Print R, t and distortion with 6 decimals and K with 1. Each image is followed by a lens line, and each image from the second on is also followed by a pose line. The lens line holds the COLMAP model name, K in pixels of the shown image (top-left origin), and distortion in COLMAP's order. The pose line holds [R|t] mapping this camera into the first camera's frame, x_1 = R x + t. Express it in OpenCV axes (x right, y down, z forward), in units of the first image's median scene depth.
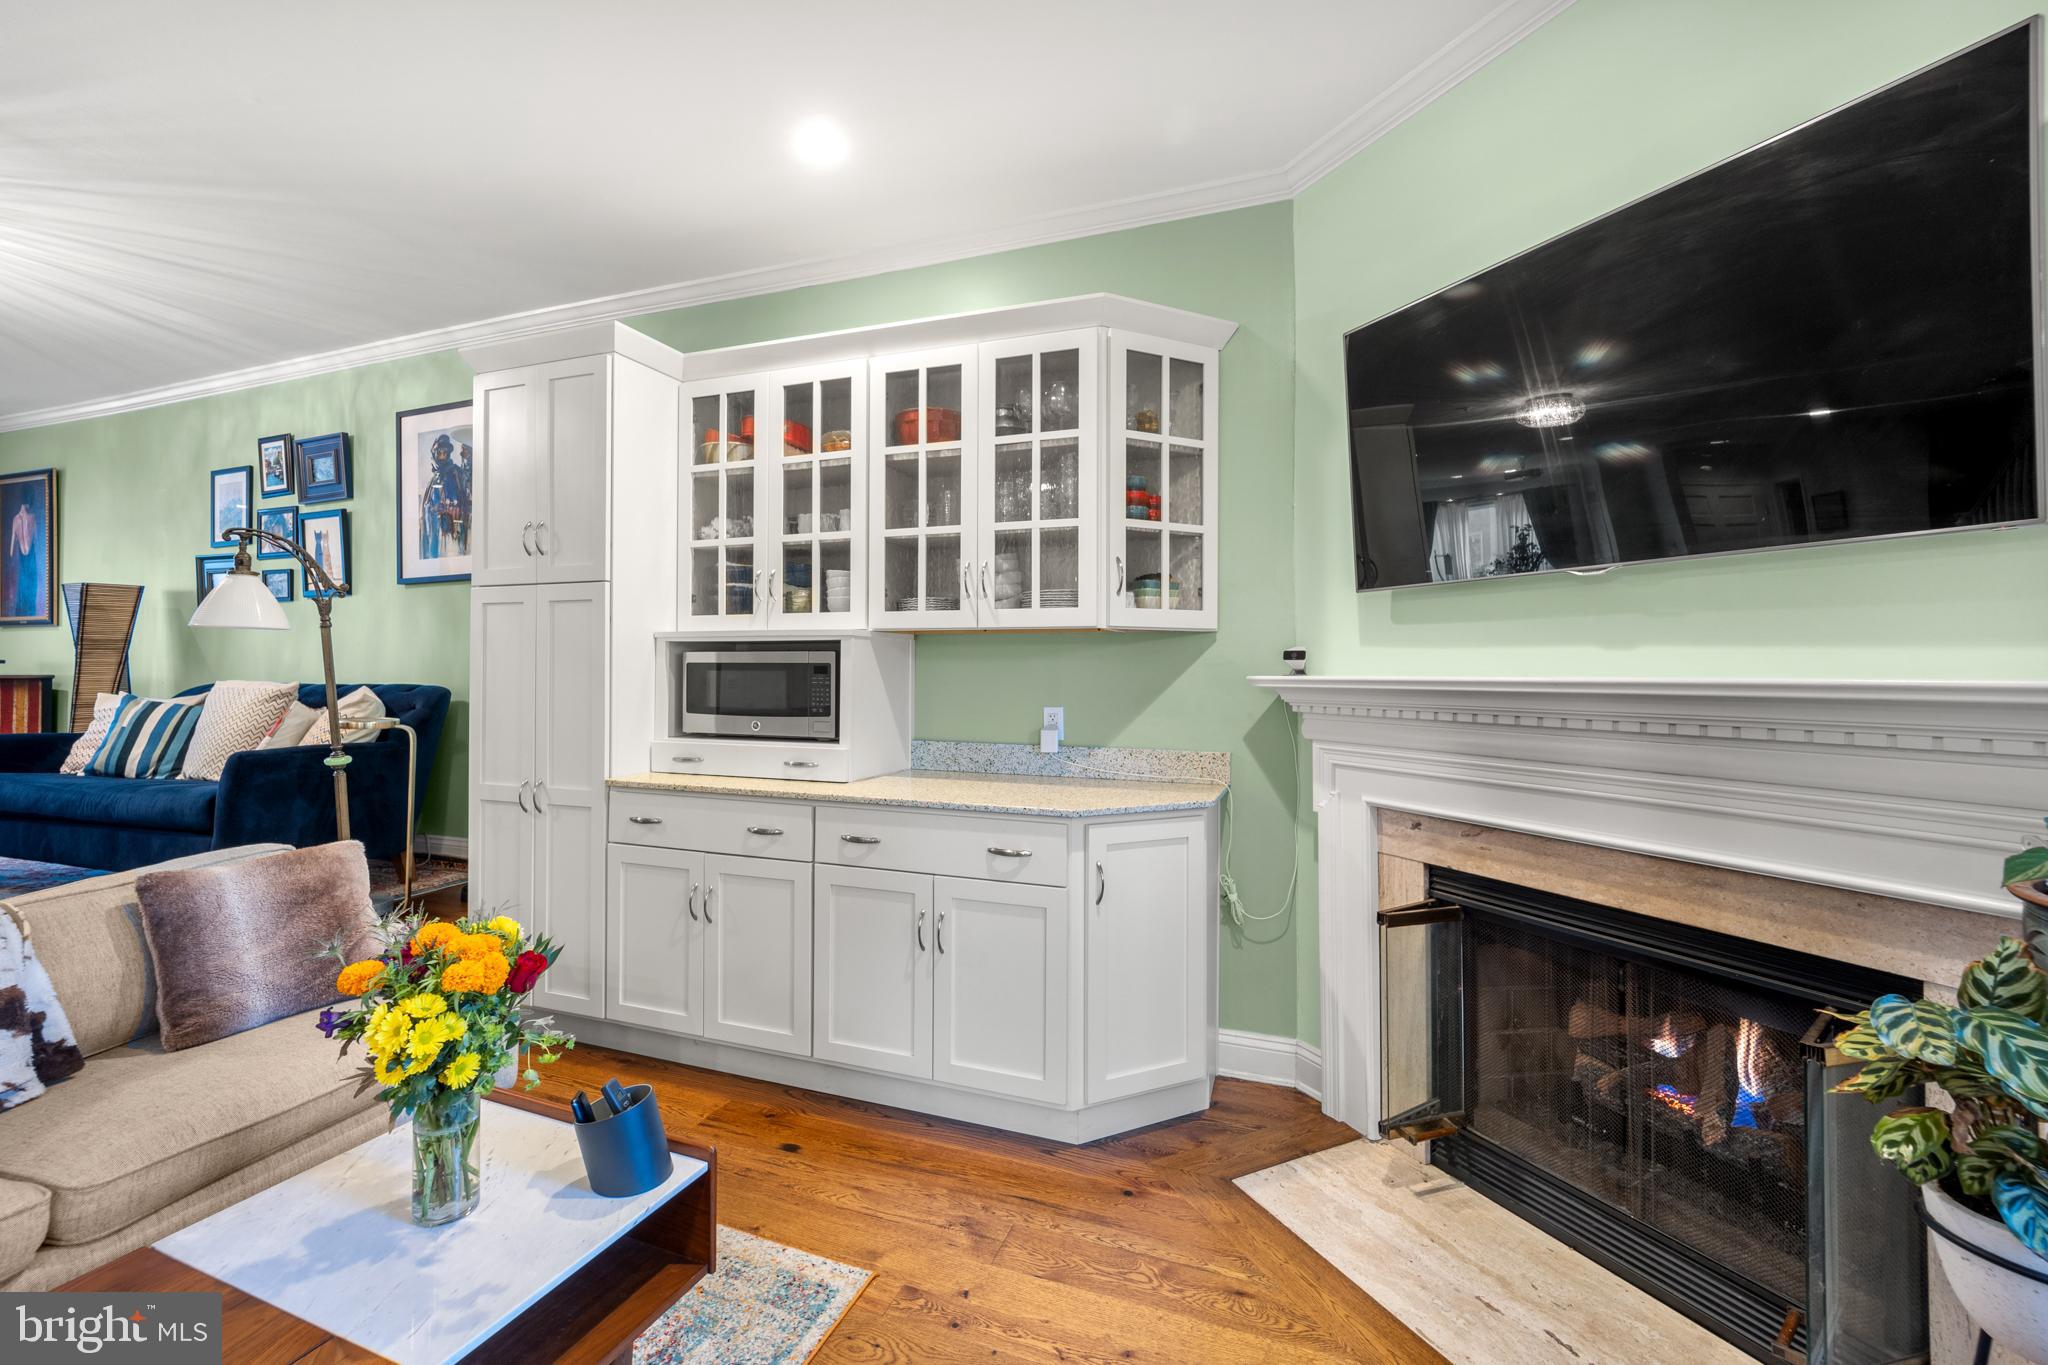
lens RADIAL K [[833.8, 0, 1027.1], [0, 833.8, 667.5], [0, 0, 1]] dist [0.001972, 0.000164]
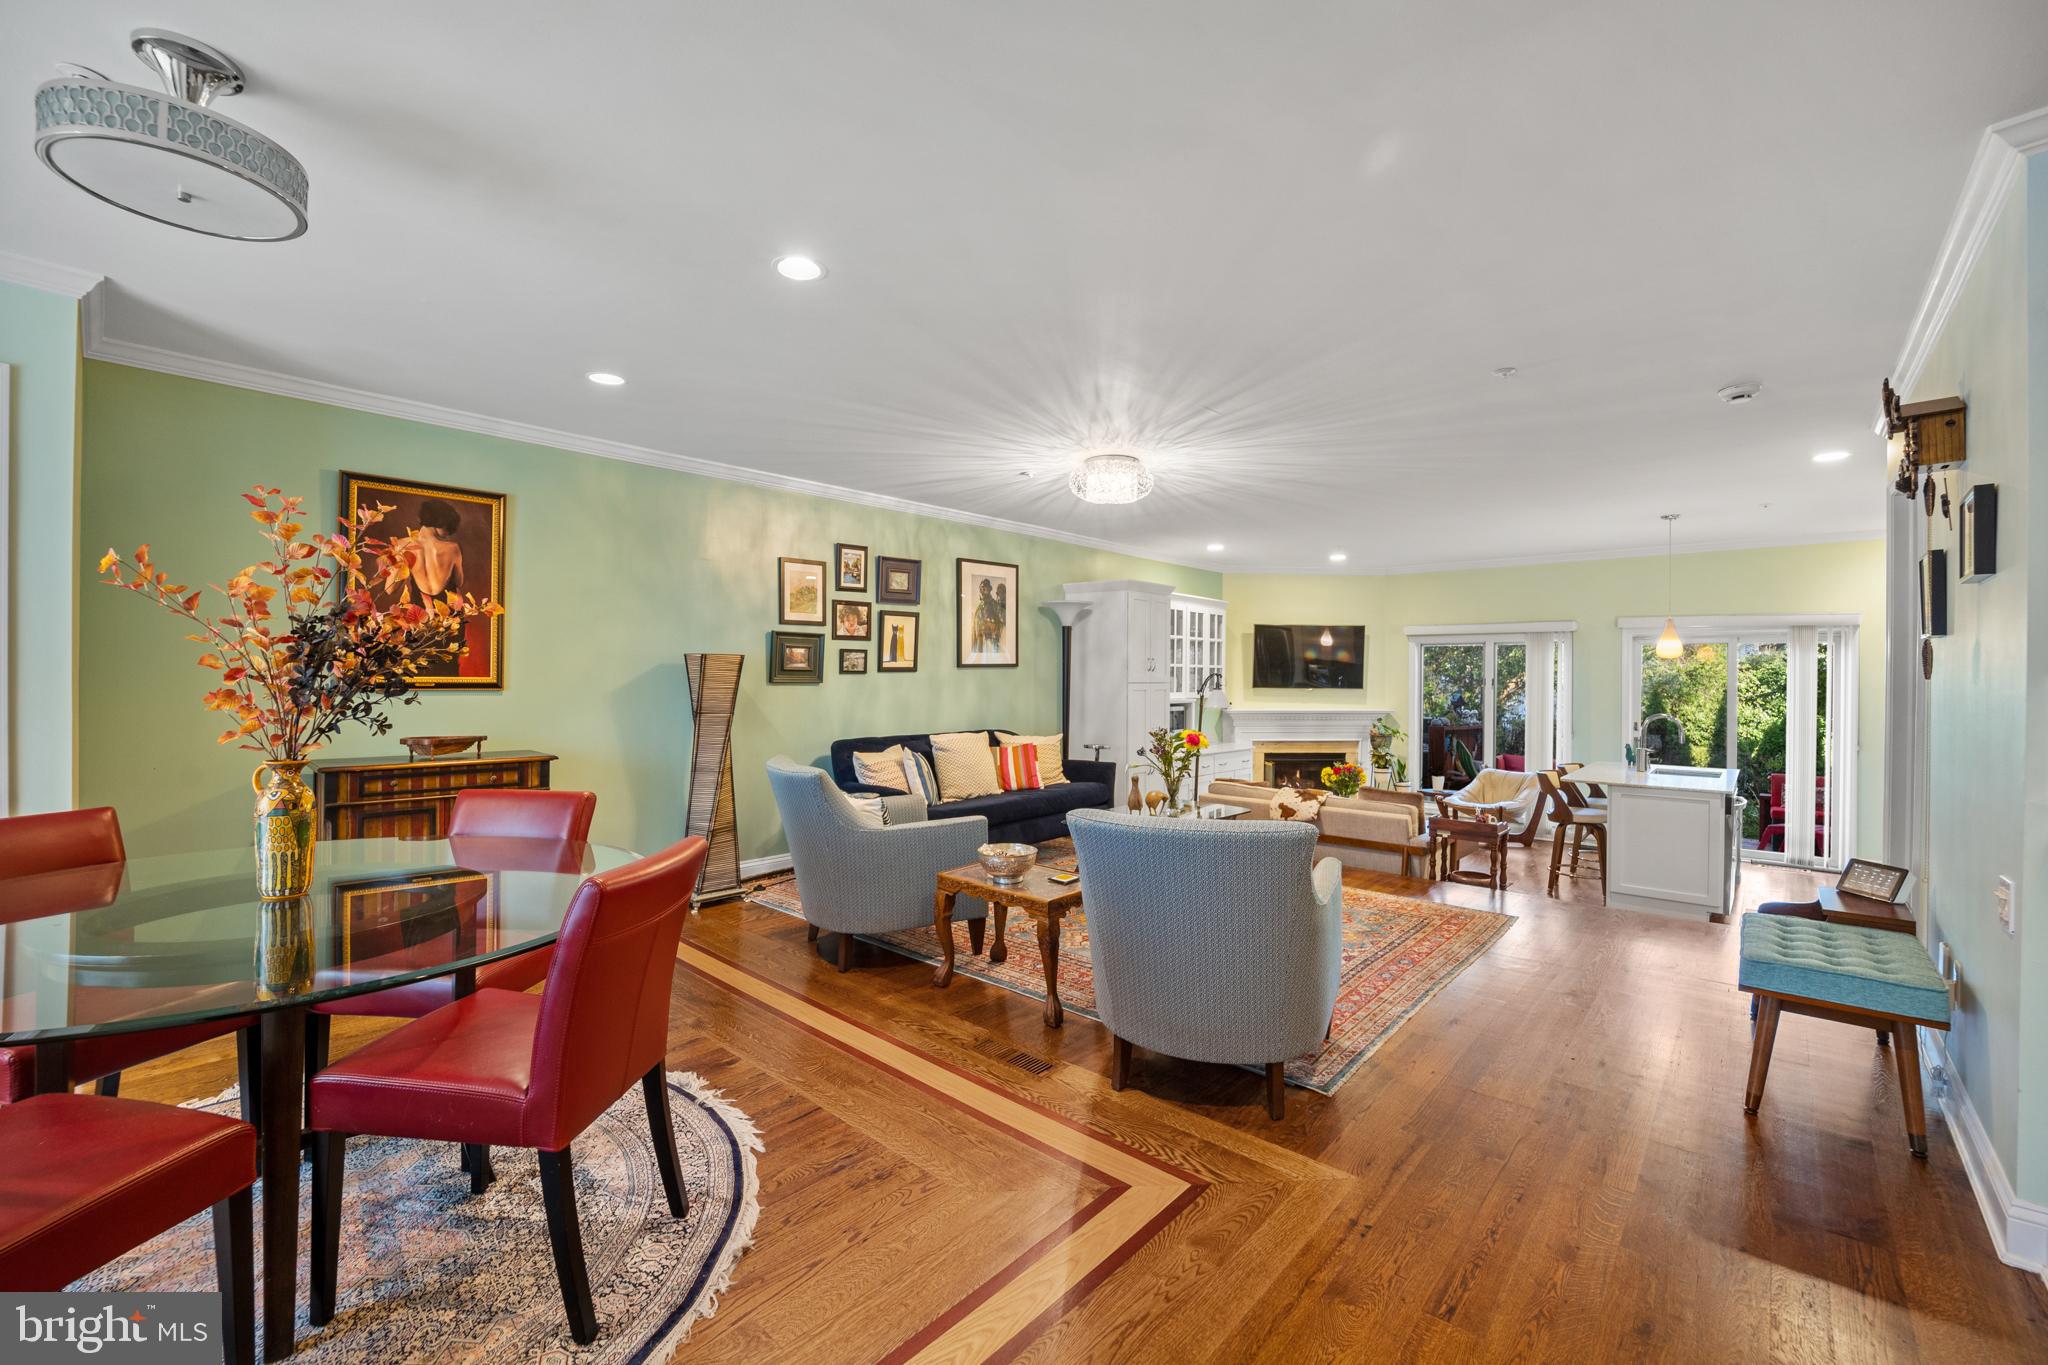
lens RADIAL K [[833.8, 0, 1025.2], [0, 833.8, 682.3], [0, 0, 1]] dist [0.001972, 0.000164]
pose [[0.374607, -0.003064, 0.927179, -2.071319], [0.002800, 0.999994, 0.002173, -0.072015], [-0.927180, 0.001782, 0.374613, 0.291048]]
